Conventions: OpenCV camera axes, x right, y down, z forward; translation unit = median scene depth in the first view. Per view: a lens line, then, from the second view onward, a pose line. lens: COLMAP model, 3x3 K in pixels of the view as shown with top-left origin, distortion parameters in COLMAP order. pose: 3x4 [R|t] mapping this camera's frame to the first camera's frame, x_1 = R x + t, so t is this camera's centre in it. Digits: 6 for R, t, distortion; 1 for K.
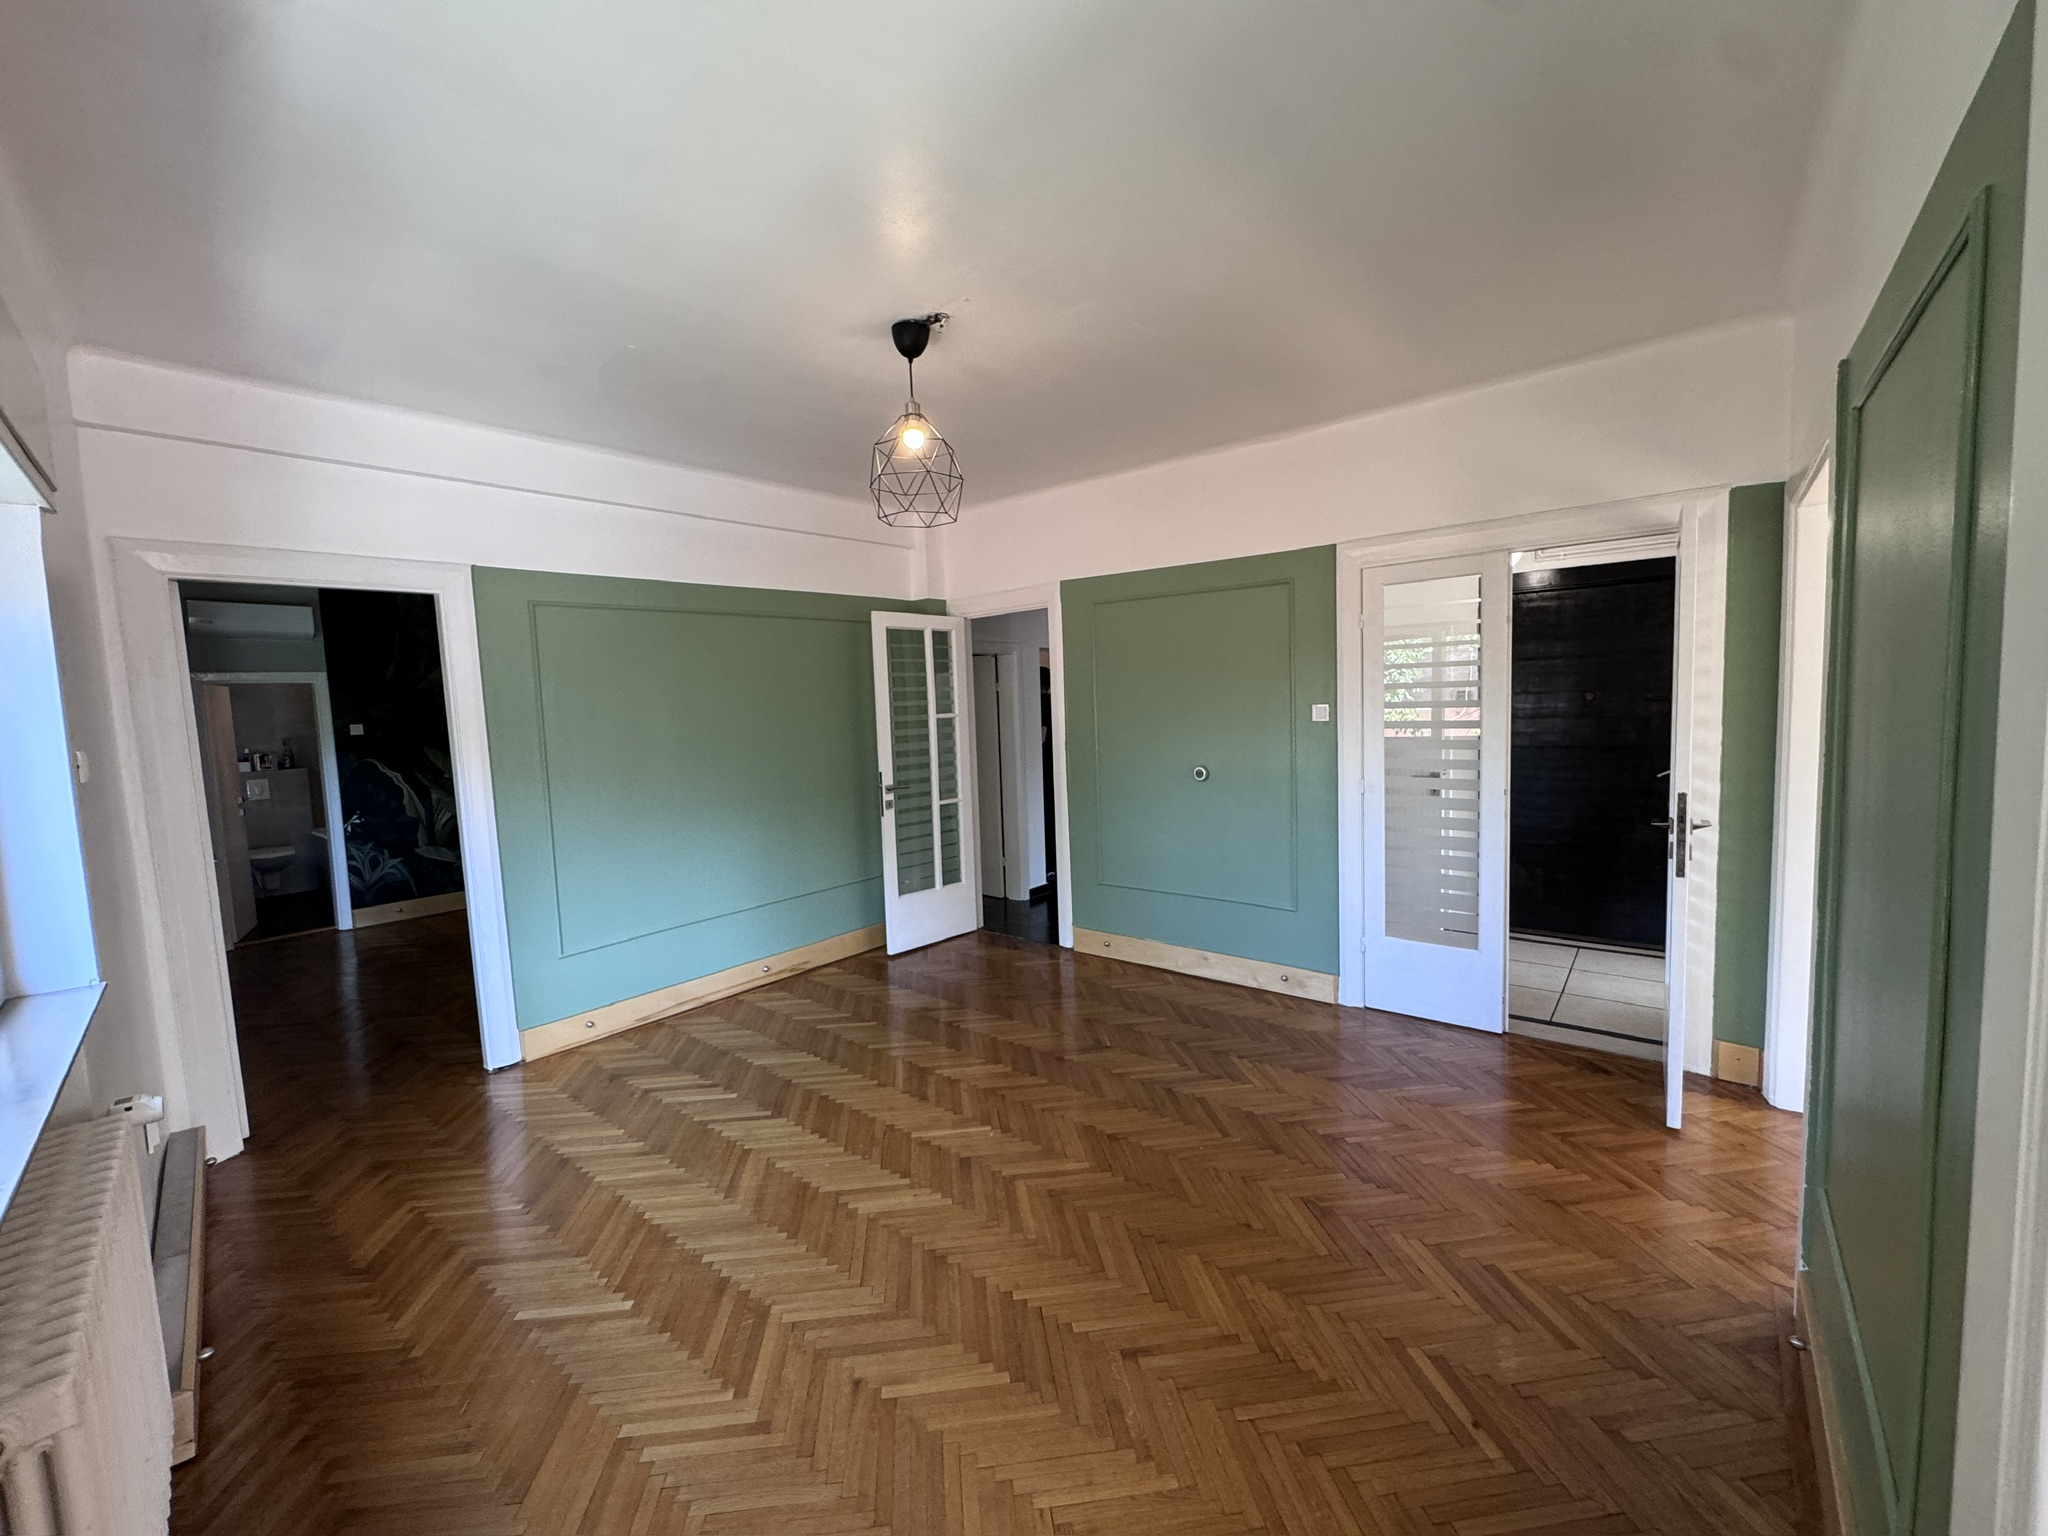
lens RADIAL K [[813.2, 0, 1020.9], [0, 813.2, 762.2], [0, 0, 1]] dist [-0.005288, -0.000183]
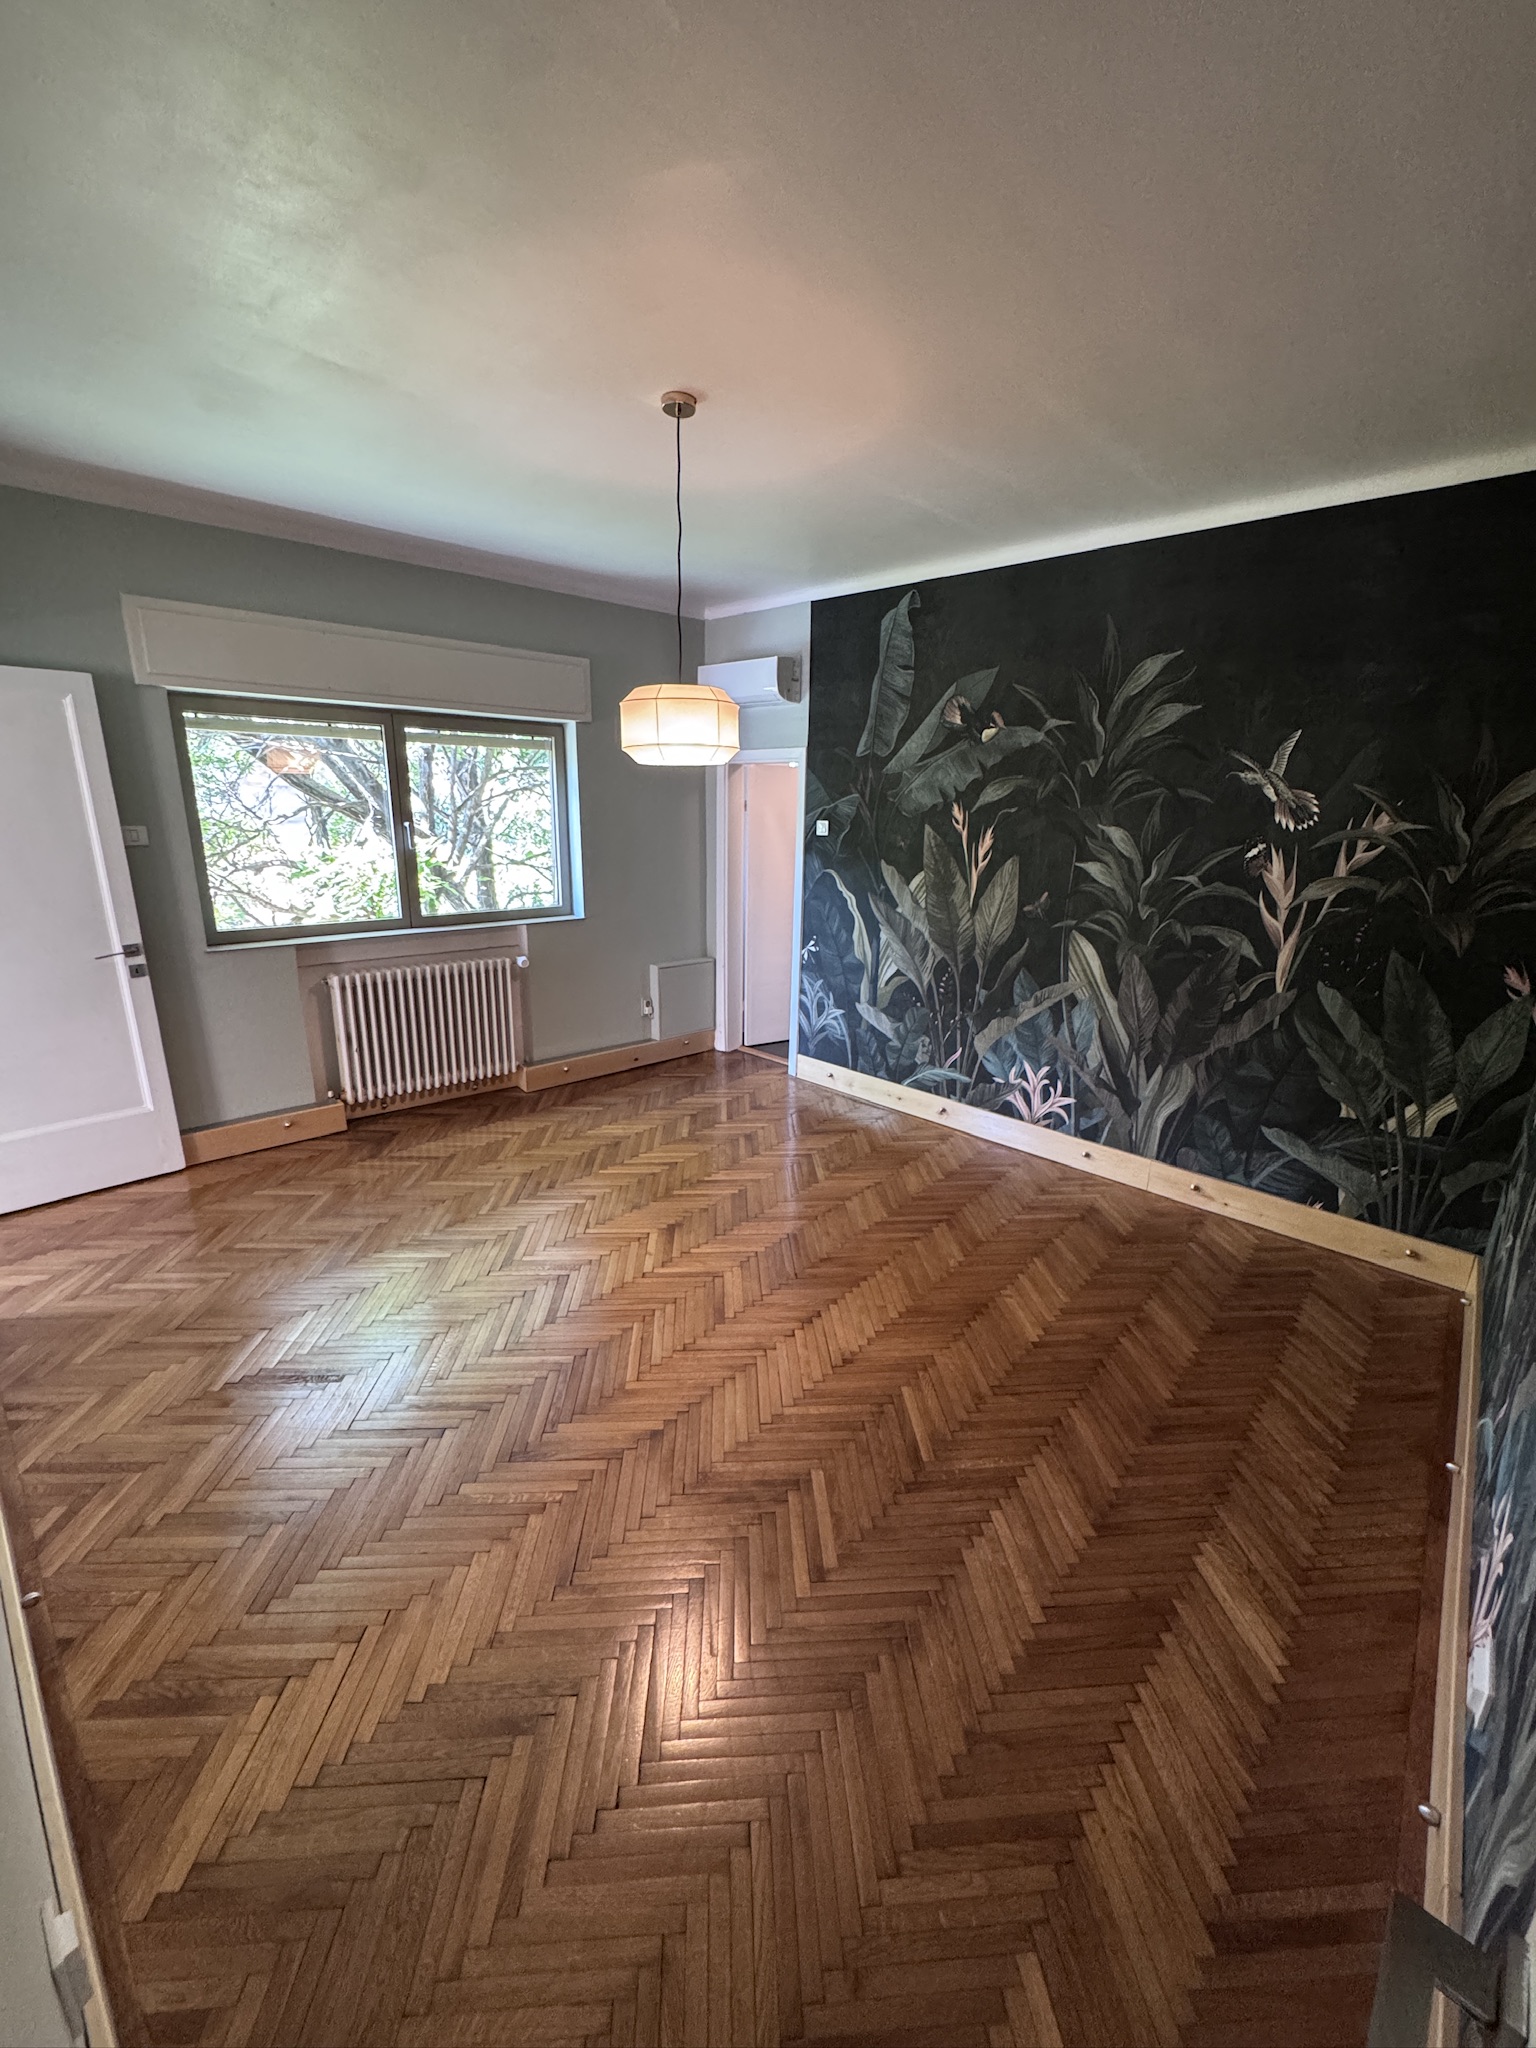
lens RADIAL K [[813.2, 0, 772.4], [0, 813.2, 1021.9], [0, 0, 1]] dist [-0.005288, -0.000183]
pose [[-0.045534, 0.299857, -0.952897, -0.102246], [-0.094801, 0.948284, 0.302936, -0.165226], [0.994454, 0.104130, -0.014753, 1.755655]]
